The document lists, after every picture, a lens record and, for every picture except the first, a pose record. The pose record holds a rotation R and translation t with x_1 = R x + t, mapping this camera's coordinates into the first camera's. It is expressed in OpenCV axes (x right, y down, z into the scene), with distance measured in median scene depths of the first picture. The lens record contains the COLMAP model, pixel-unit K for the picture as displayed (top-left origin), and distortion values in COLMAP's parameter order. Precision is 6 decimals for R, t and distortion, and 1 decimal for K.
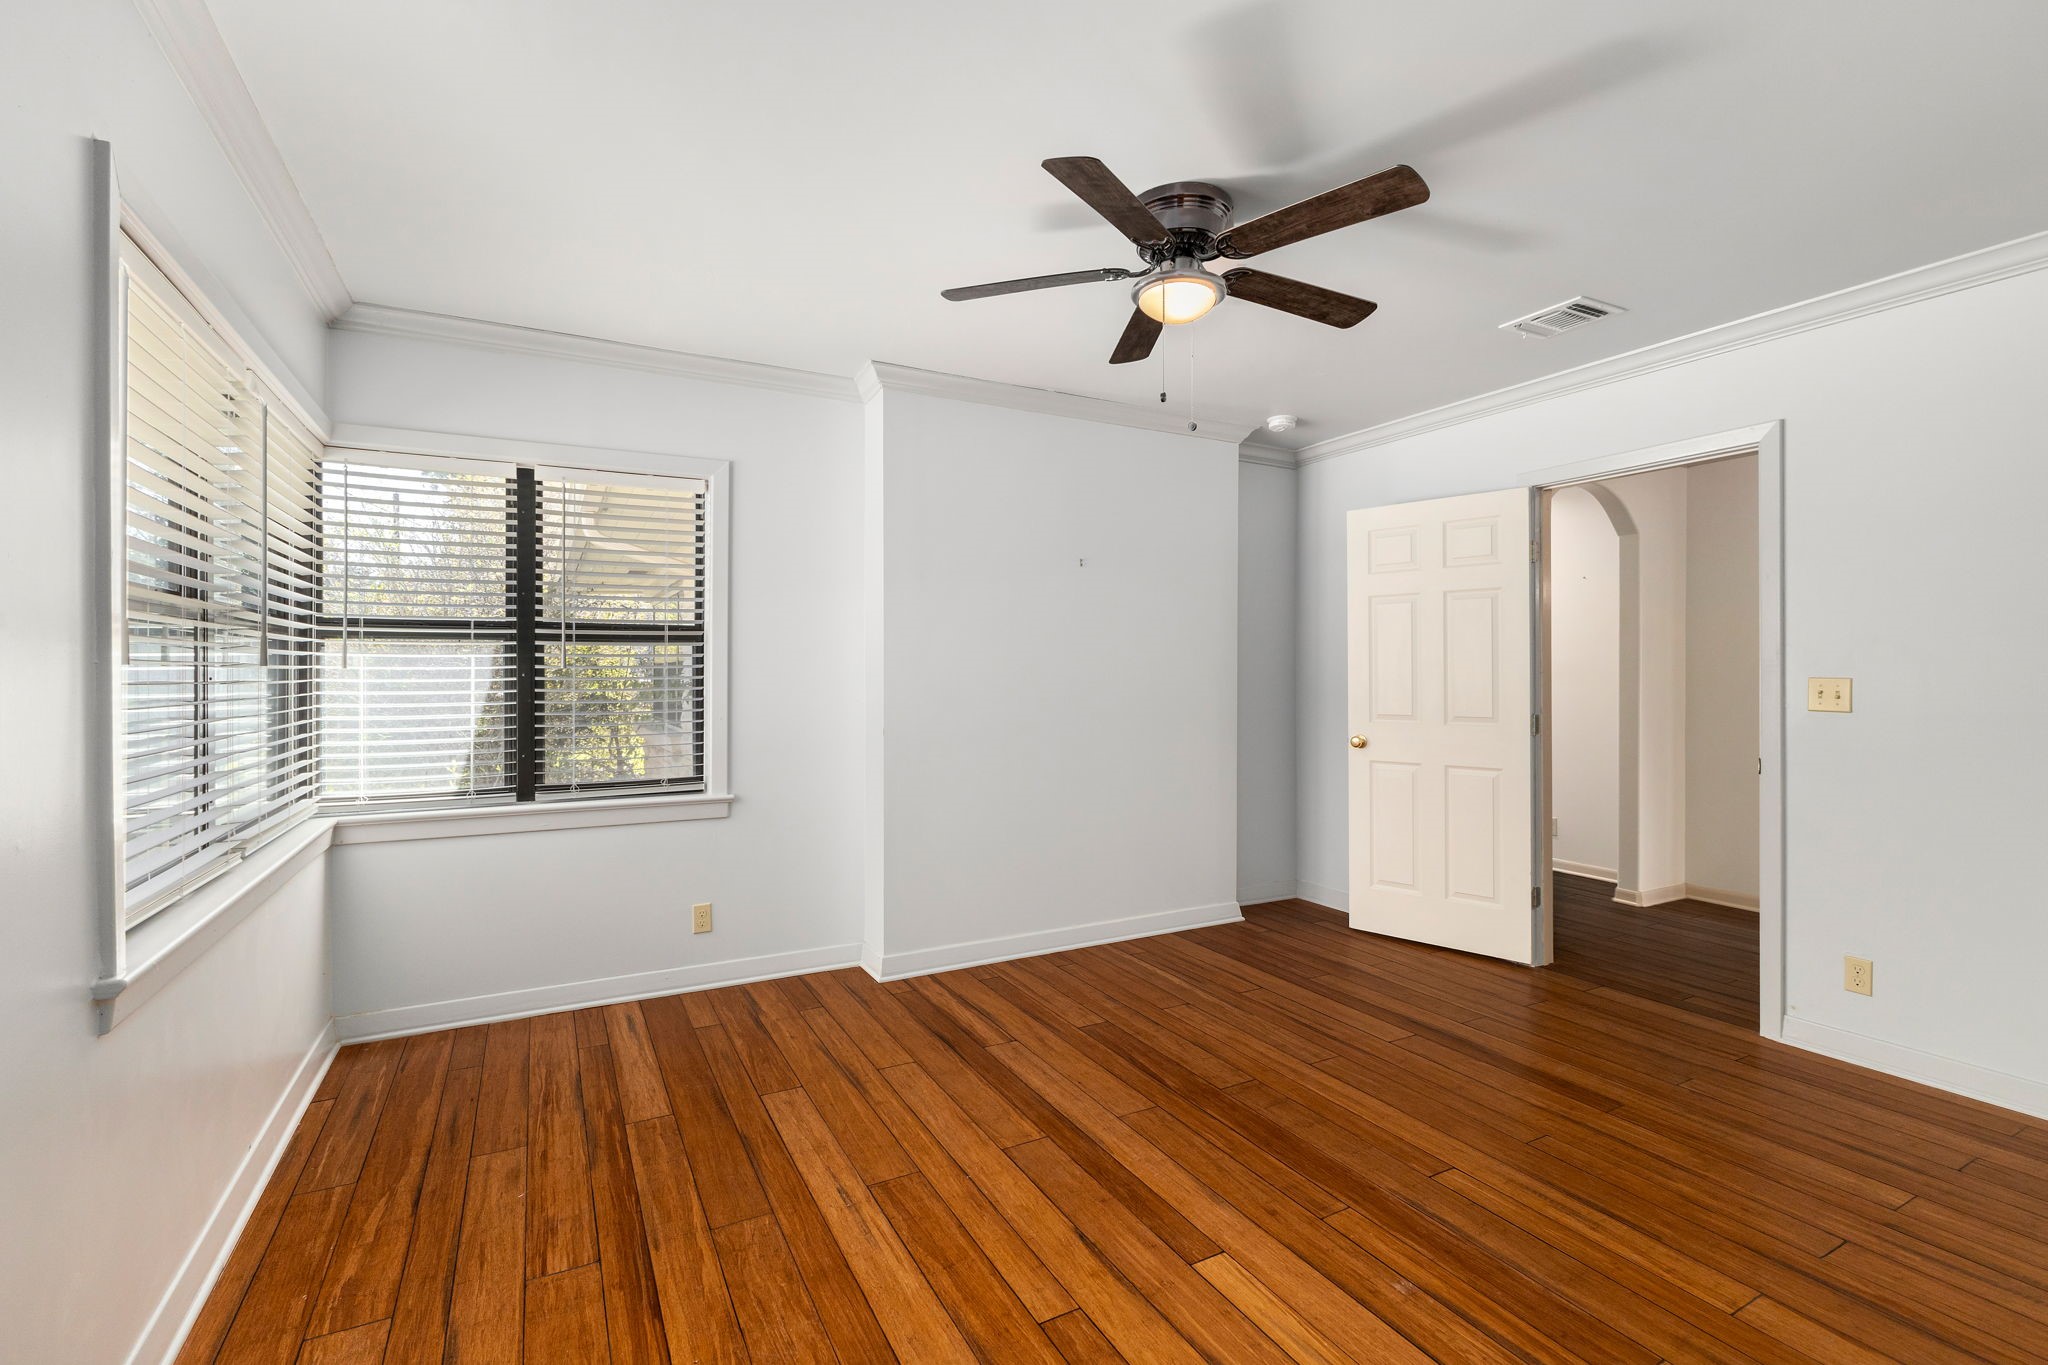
lens RADIAL K [[920.8, 0, 1028.7], [0, 920.8, 677.9], [0, 0, 1]] dist [-0.004513, -0.001913]
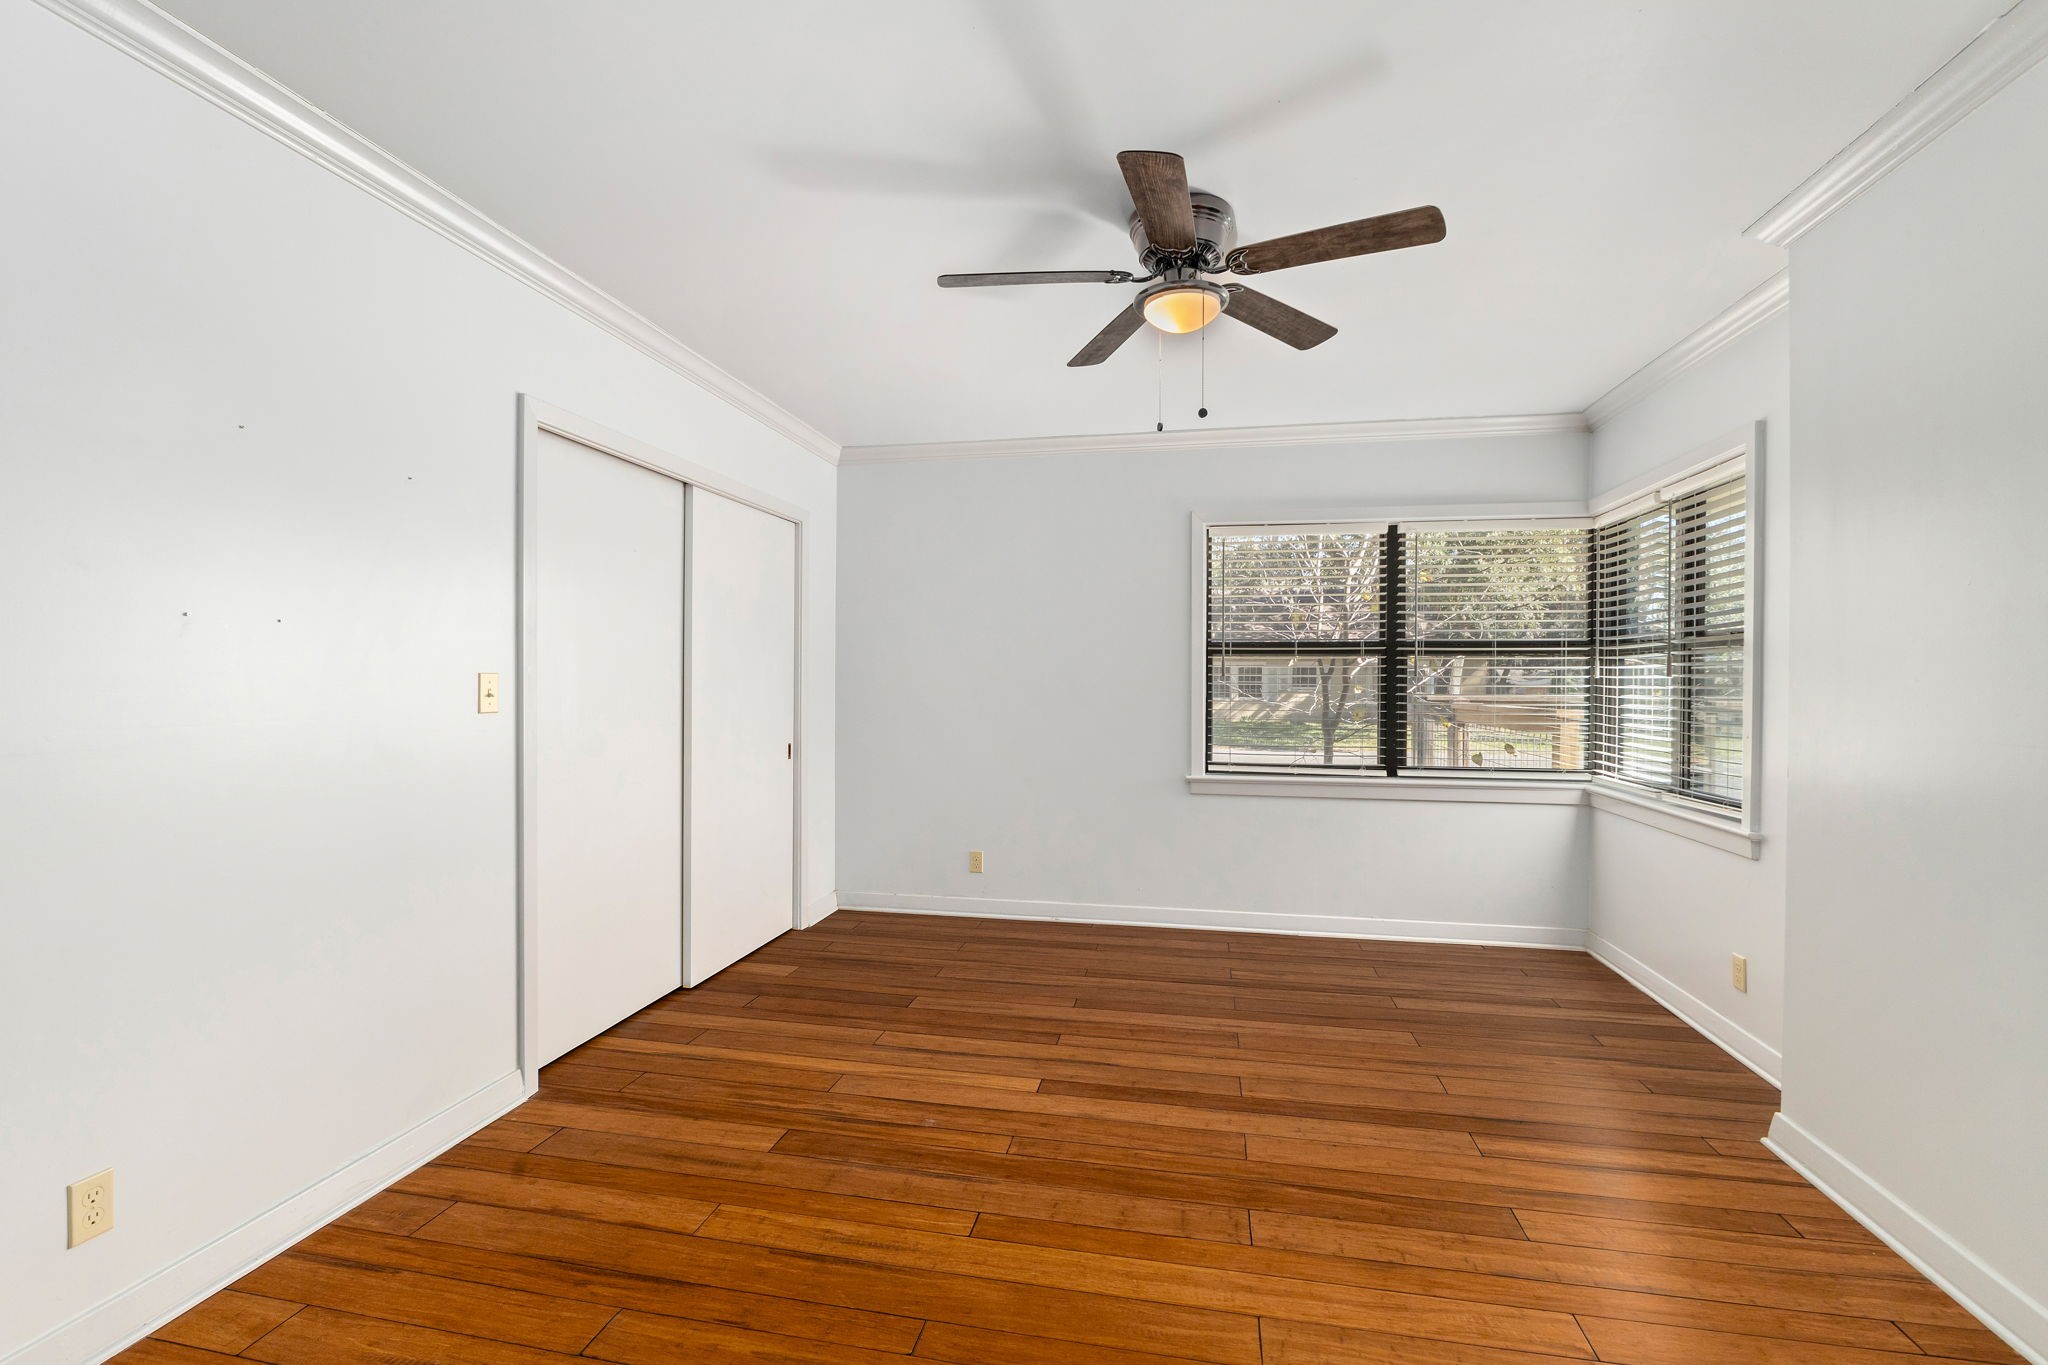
lens RADIAL K [[920.8, 0, 1017.1], [0, 920.8, 675.3], [0, 0, 1]] dist [-0.004513, -0.001913]
pose [[-0.652508, -0.005331, -0.757763, 1.118325], [-0.005765, 0.999981, -0.002071, -0.008130], [0.757760, 0.003017, -0.652527, 1.626215]]
